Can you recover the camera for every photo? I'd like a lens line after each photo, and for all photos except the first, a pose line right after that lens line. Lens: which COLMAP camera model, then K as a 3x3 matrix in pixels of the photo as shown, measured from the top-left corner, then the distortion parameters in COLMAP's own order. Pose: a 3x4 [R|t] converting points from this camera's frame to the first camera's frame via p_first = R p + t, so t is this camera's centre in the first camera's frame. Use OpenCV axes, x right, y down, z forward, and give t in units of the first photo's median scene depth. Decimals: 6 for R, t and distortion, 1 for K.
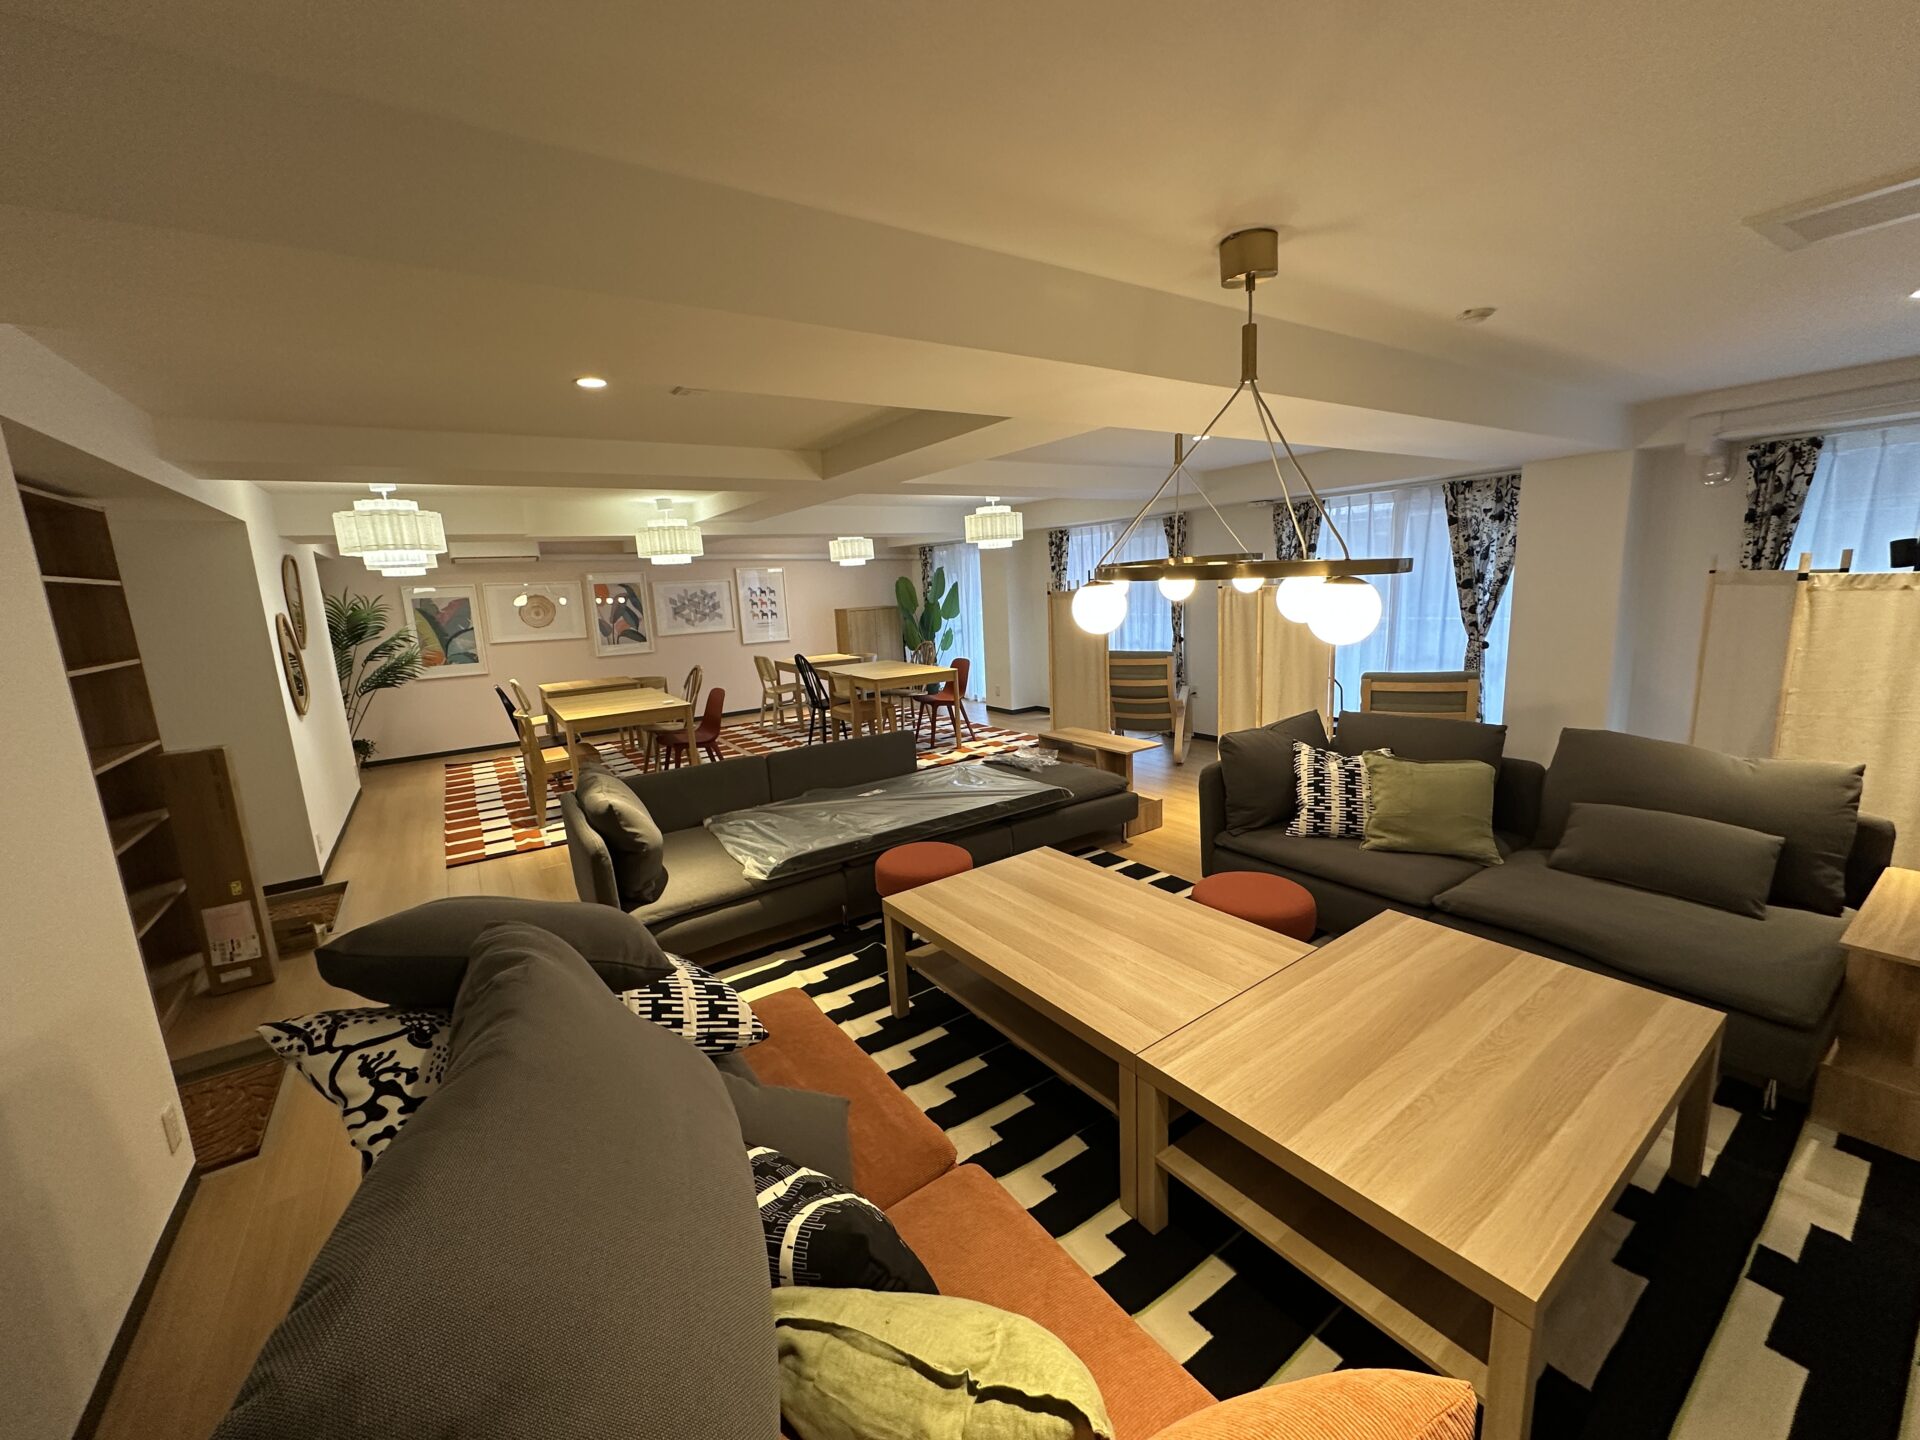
lens RADIAL K [[755.3, 0, 960.0], [0, 755.3, 720.0], [0, 0, 1]] dist [-0.000184, -0.000002]
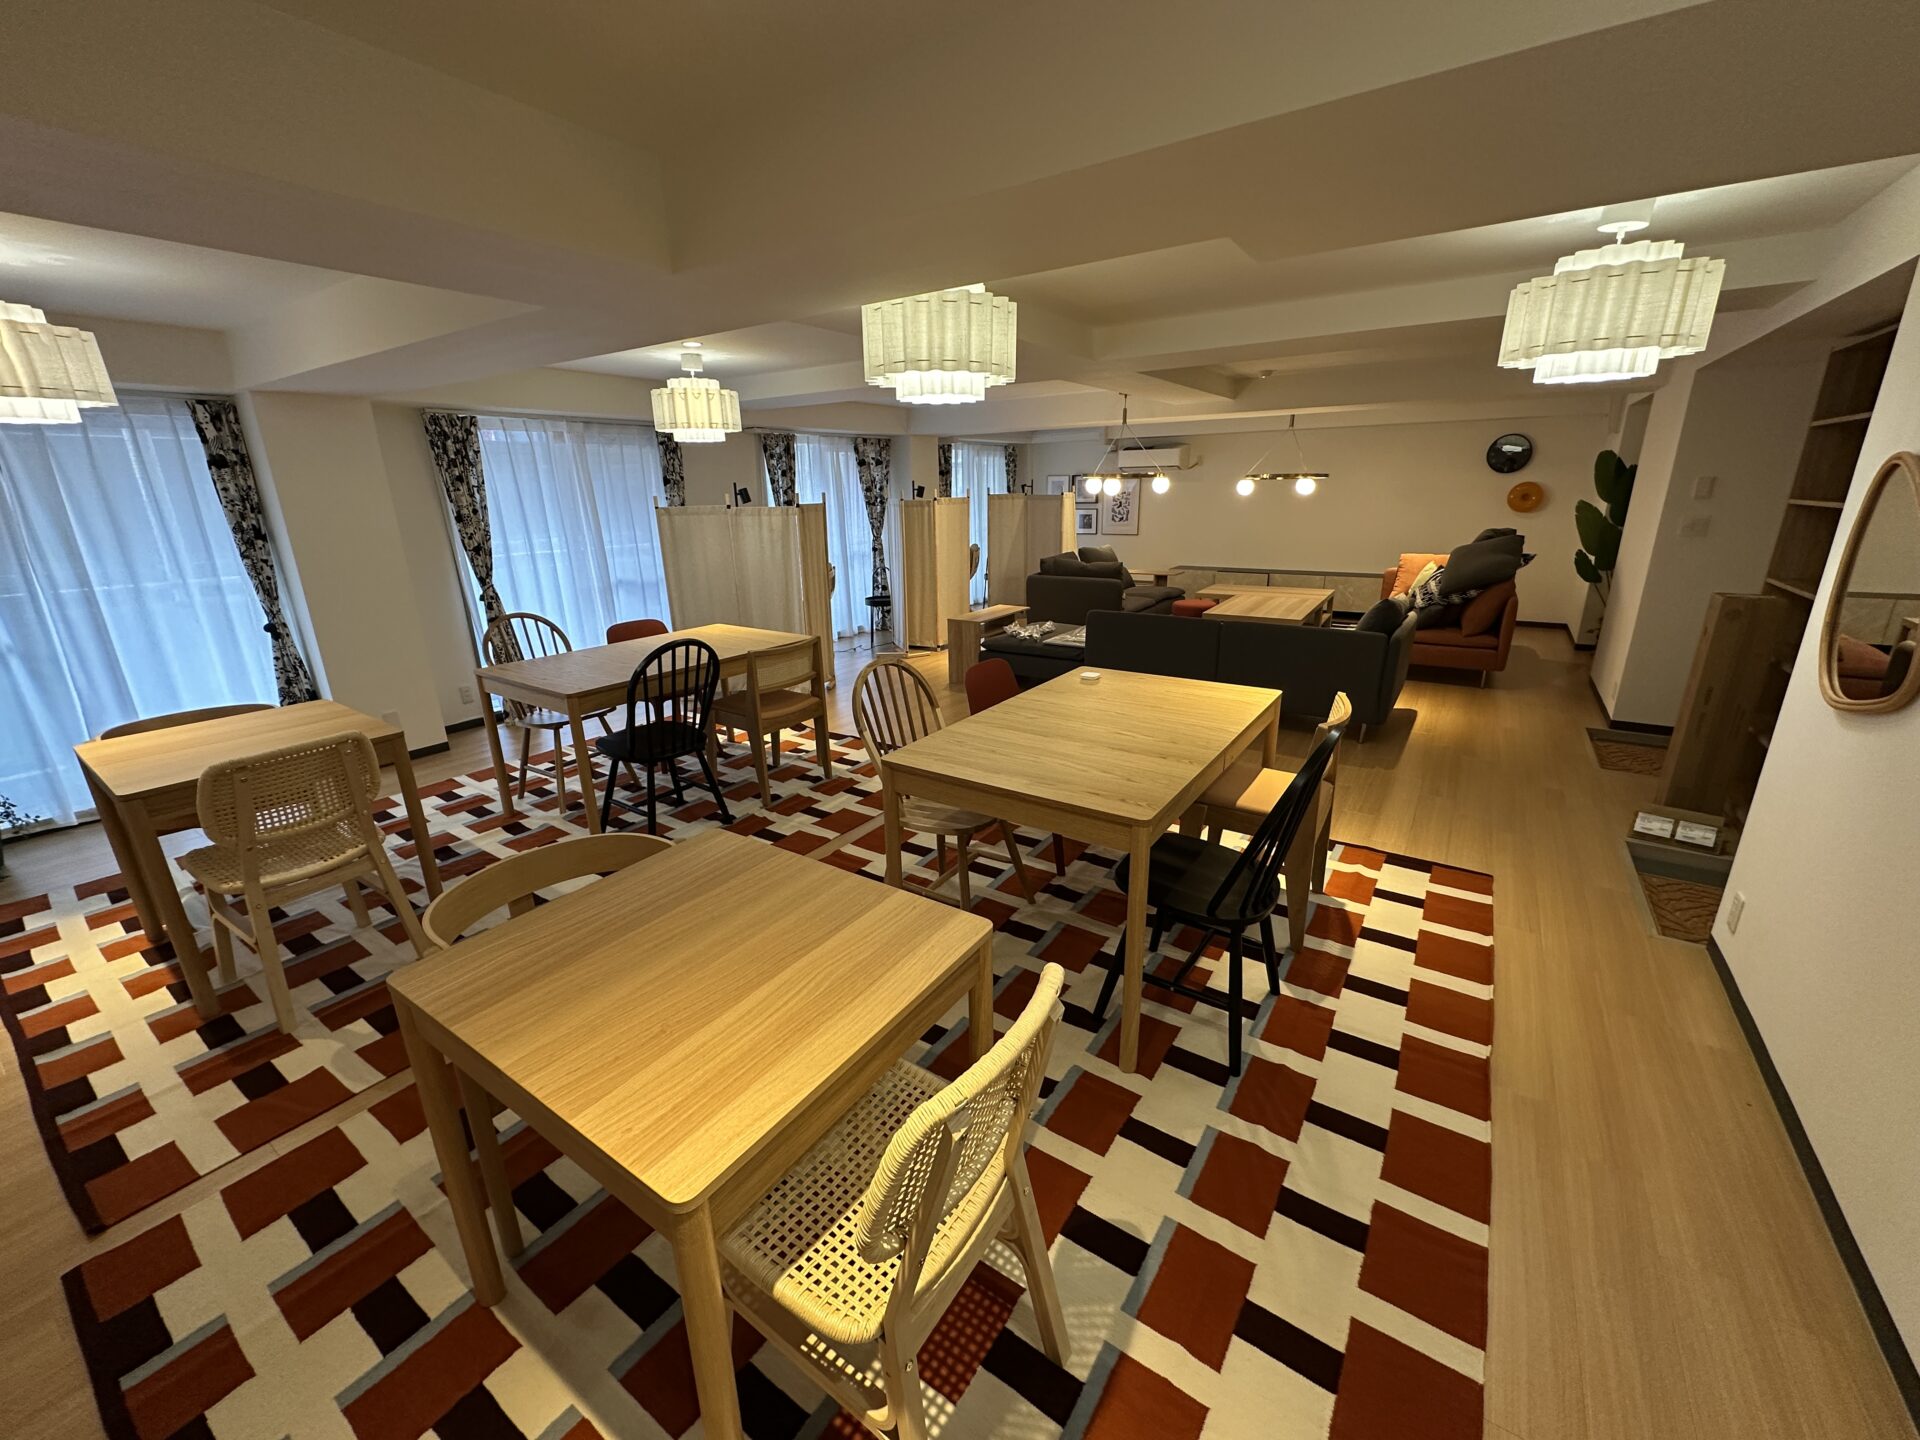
lens RADIAL K [[755.3, 0, 960.0], [0, 755.3, 720.0], [0, 0, 1]] dist [-0.000184, -0.000002]
pose [[-0.355952, -0.219650, 0.908324, -0.990681], [0.203089, 0.930572, 0.304617, -0.204422], [-0.912169, 0.292899, -0.286631, 1.442181]]
